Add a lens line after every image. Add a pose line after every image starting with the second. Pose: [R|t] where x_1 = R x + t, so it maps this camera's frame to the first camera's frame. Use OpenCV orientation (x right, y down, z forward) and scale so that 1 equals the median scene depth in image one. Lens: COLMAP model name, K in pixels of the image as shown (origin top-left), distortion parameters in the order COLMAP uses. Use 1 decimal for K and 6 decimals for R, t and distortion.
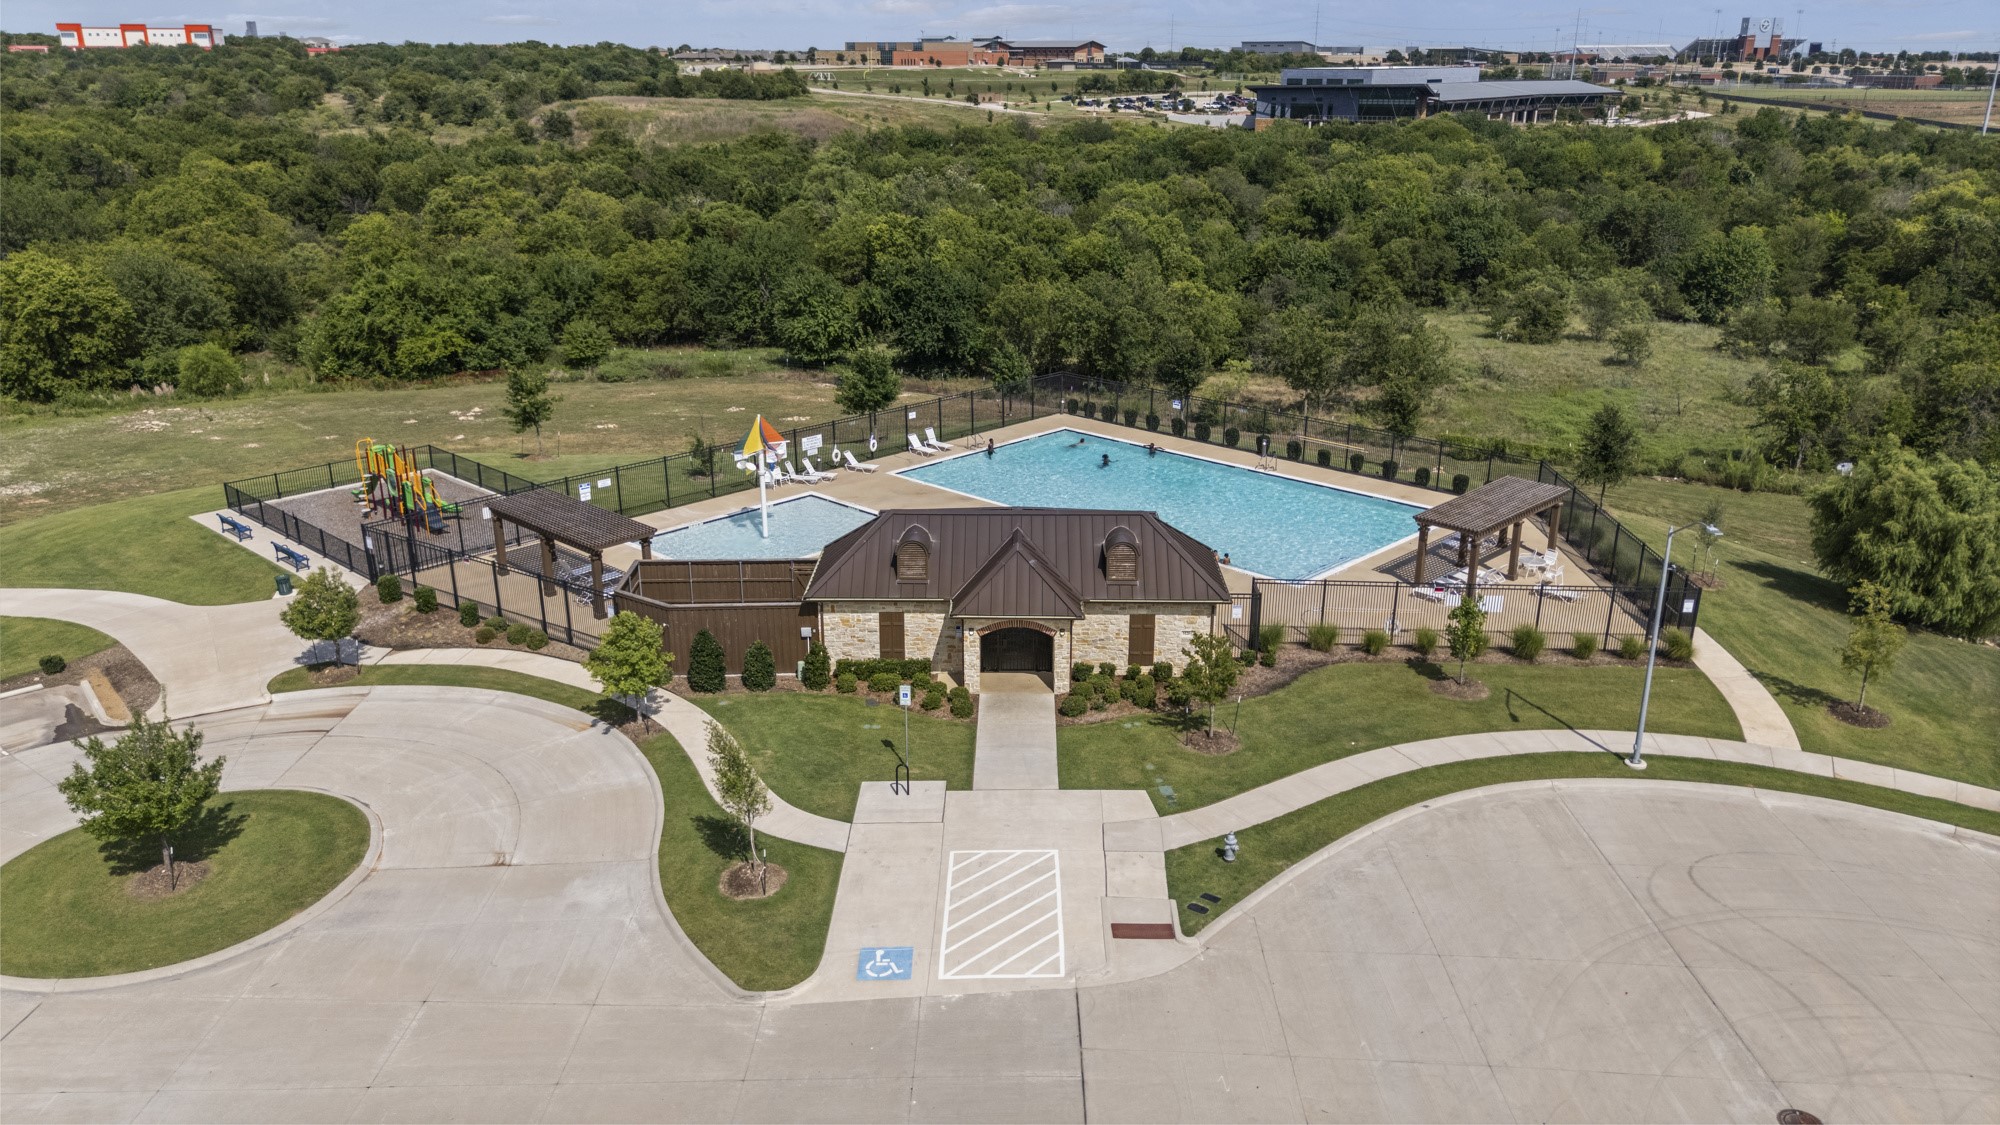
lens RADIAL K [[1506.9, 0, 1000.0], [0, 1506.9, 562.5], [0, 0, 1]] dist [0.007642, 0.002879]
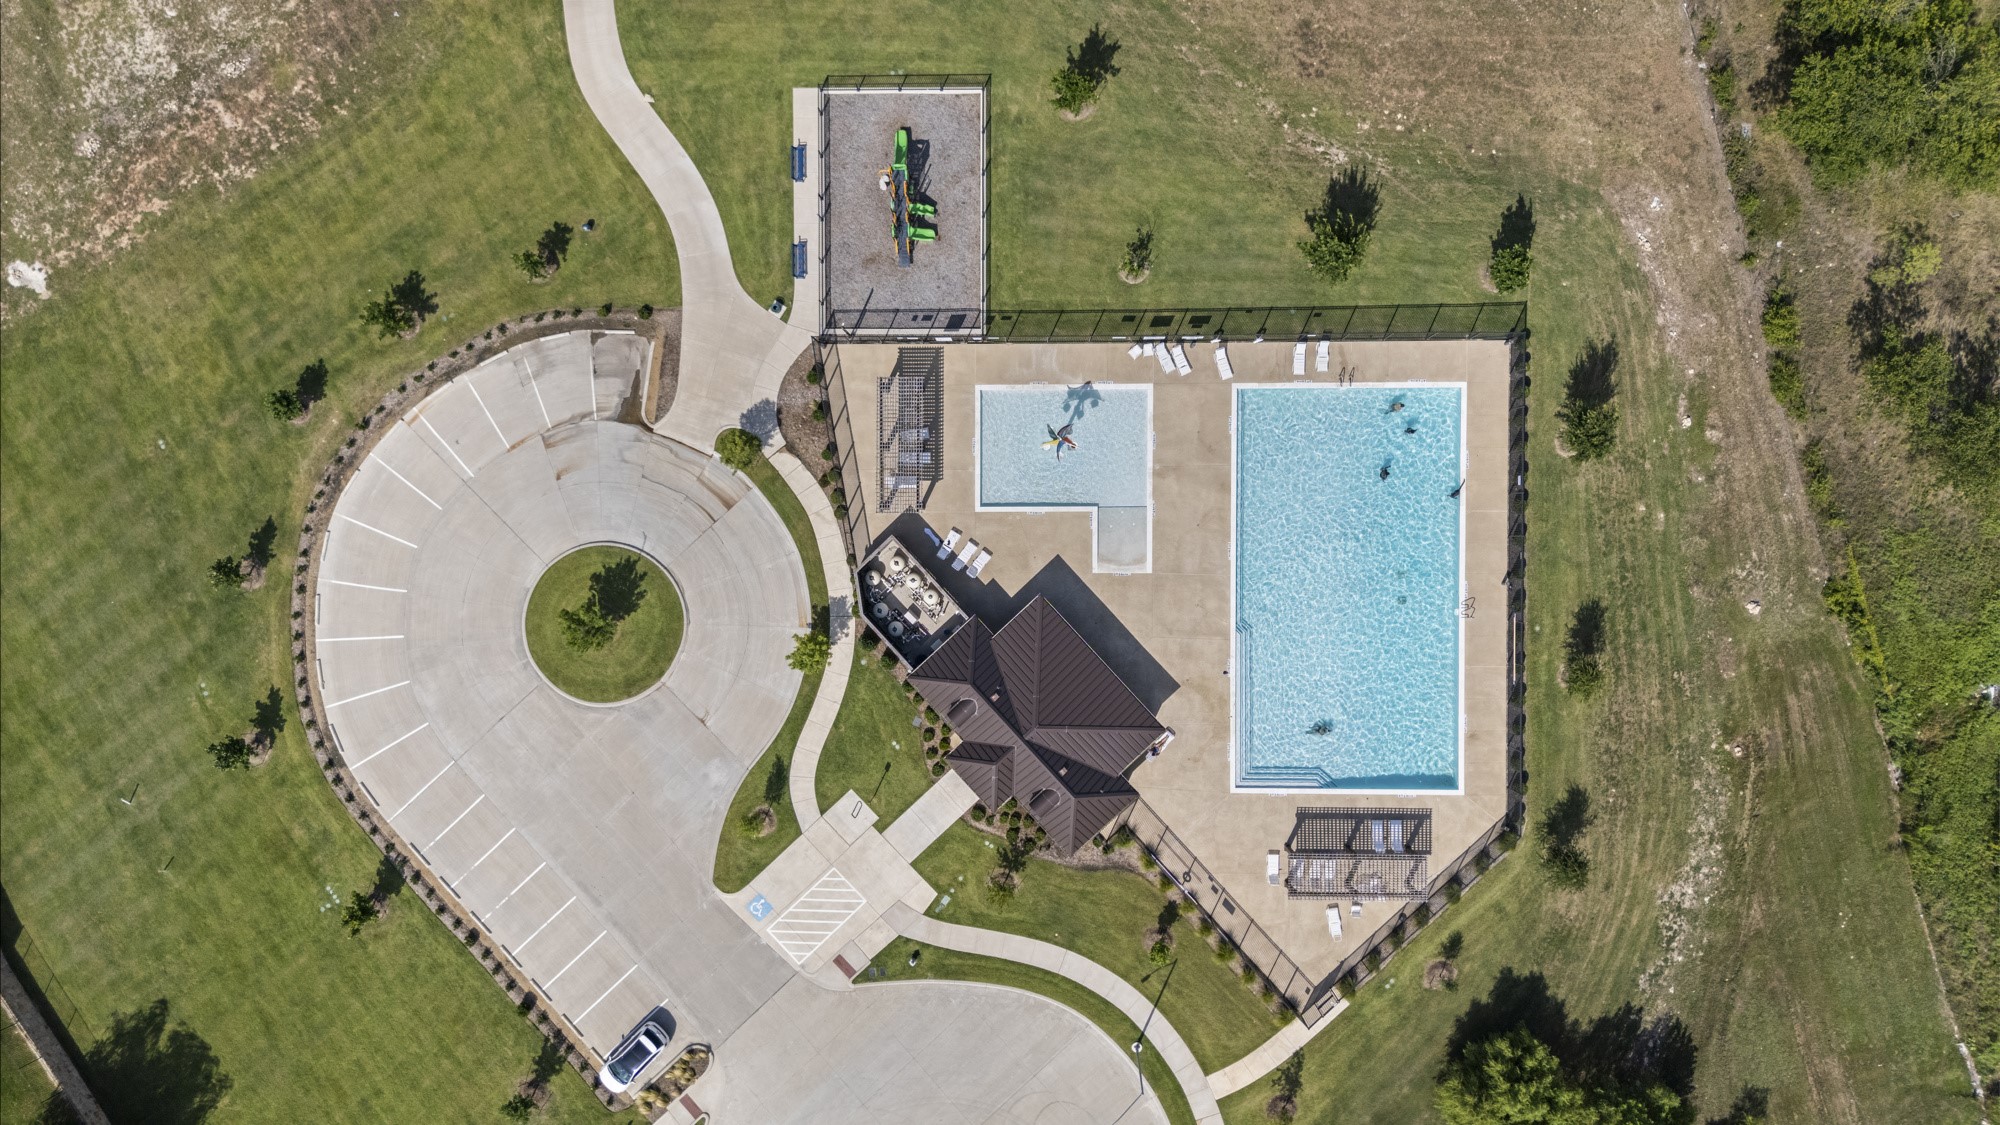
lens RADIAL K [[1506.9, 0, 1000.0], [0, 1506.9, 562.5], [0, 0, 1]] dist [0.007642, 0.002879]
pose [[0.689443, 0.723900, -0.025237, -0.116476], [-0.209607, 0.232738, 0.949683, -1.834644], [0.693349, -0.649463, 0.312194, 0.651690]]
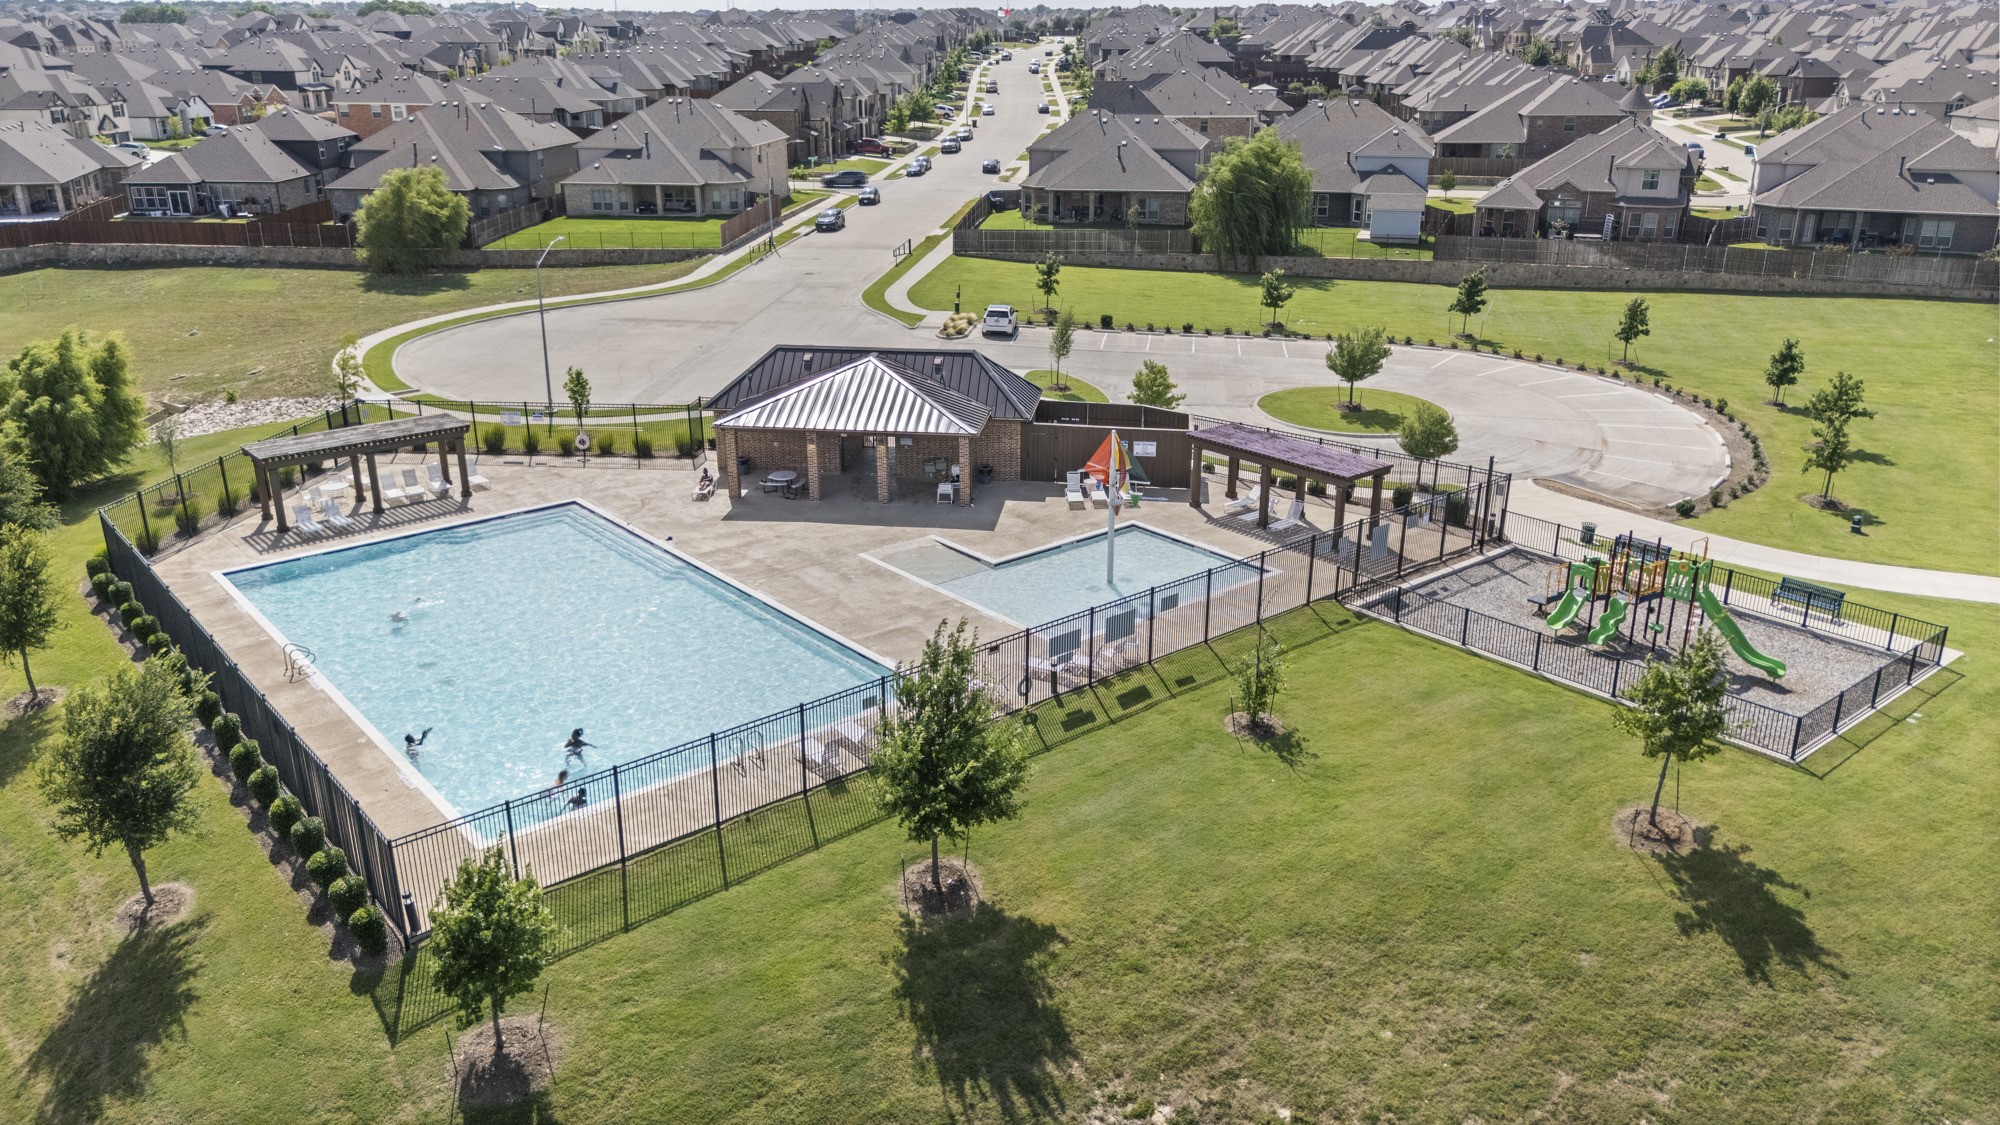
lens RADIAL K [[1506.9, 0, 1000.0], [0, 1506.9, 562.5], [0, 0, 1]] dist [0.007642, 0.002879]
pose [[-0.993315, -0.047255, 0.105322, -0.259049], [0.029134, 0.780218, 0.624828, -0.758090], [-0.111700, 0.623720, -0.773626, 2.299542]]
